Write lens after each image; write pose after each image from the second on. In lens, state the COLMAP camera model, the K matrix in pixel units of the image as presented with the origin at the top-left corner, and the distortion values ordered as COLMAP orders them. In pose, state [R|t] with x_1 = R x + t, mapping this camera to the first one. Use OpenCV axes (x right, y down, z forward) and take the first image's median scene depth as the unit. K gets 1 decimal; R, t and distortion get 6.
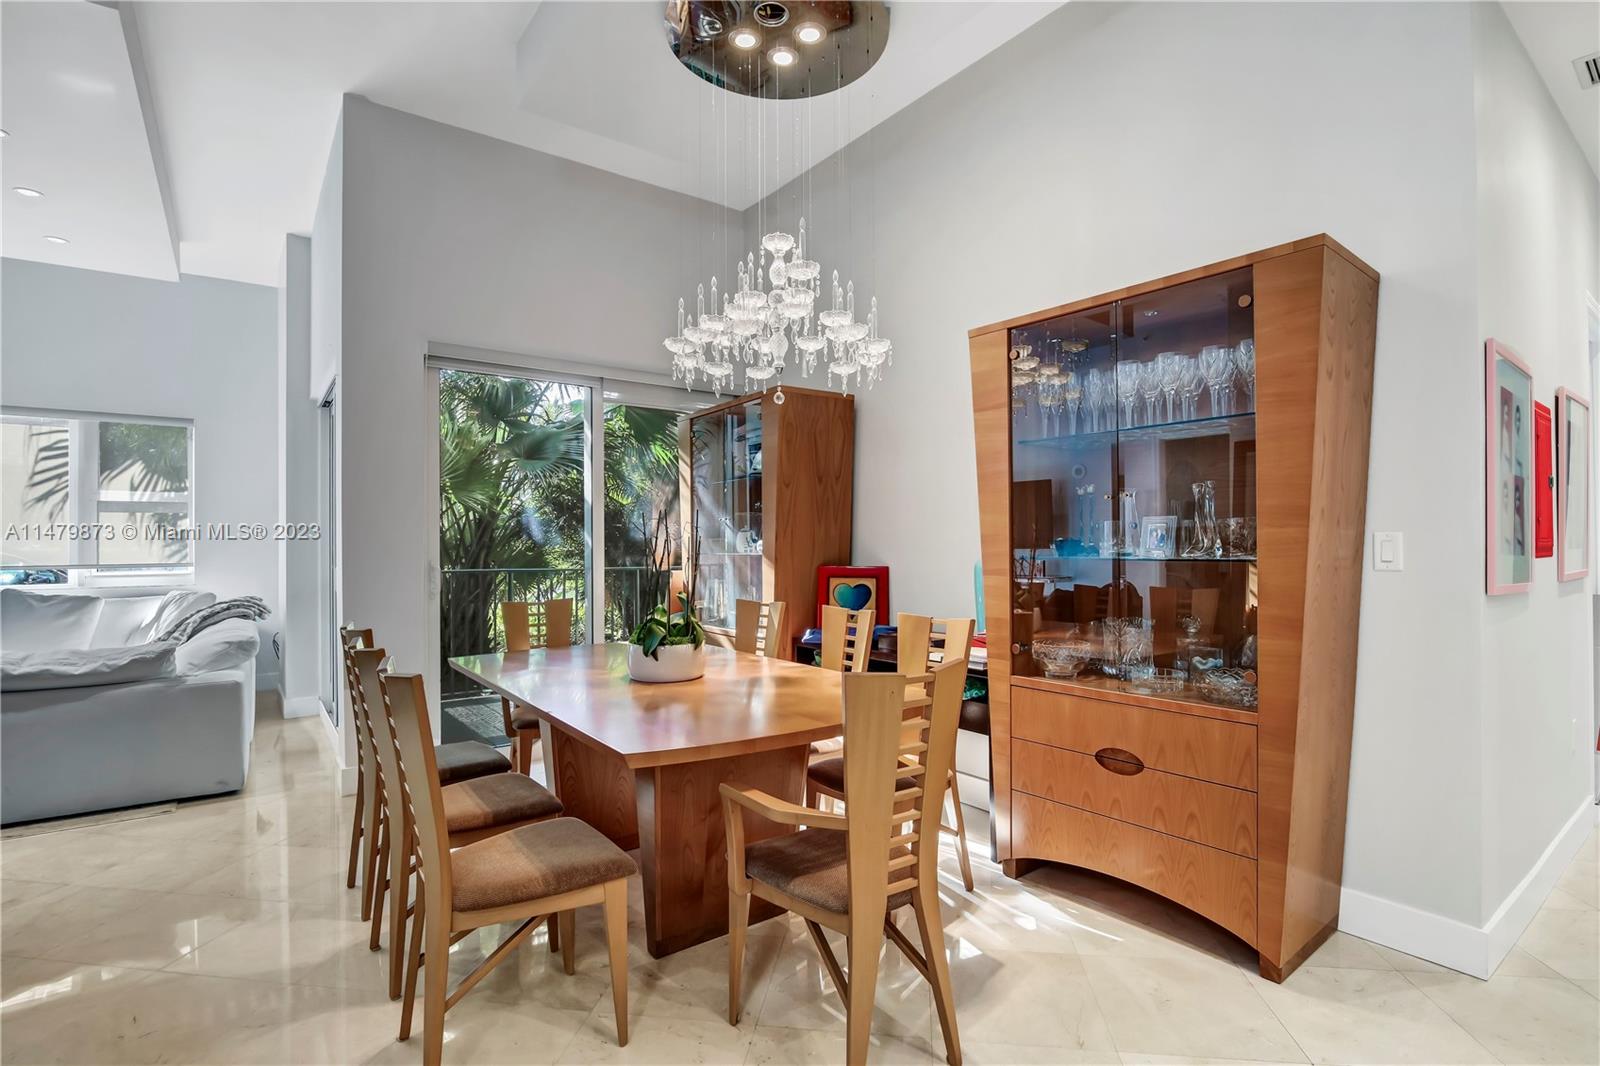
lens RADIAL K [[774.3, 0, 806.7], [0, 774.3, 539.1], [0, 0, 1]] dist [-0.024319, -0.000597]
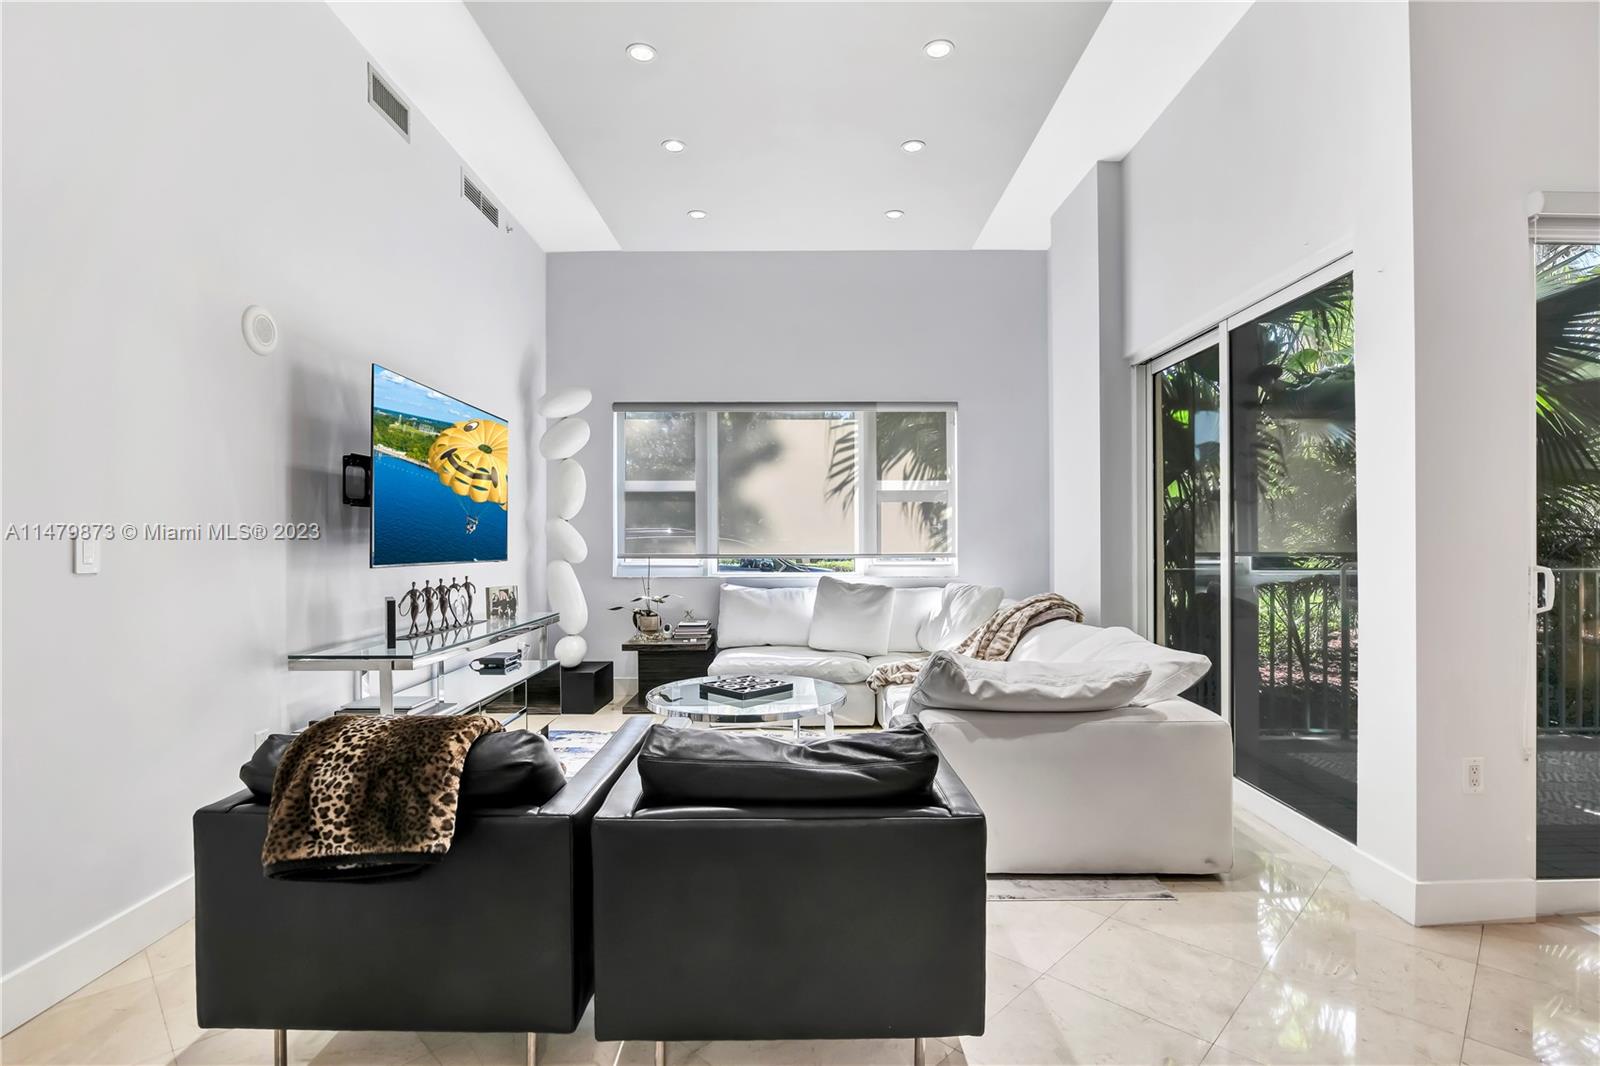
lens RADIAL K [[774.3, 0, 806.7], [0, 774.3, 539.1], [0, 0, 1]] dist [-0.024319, -0.000597]
pose [[0.801101, 0.008518, -0.598469, -0.402658], [-0.004445, 0.999956, 0.008283, 0.005808], [0.598513, -0.003975, 0.801103, 0.117805]]
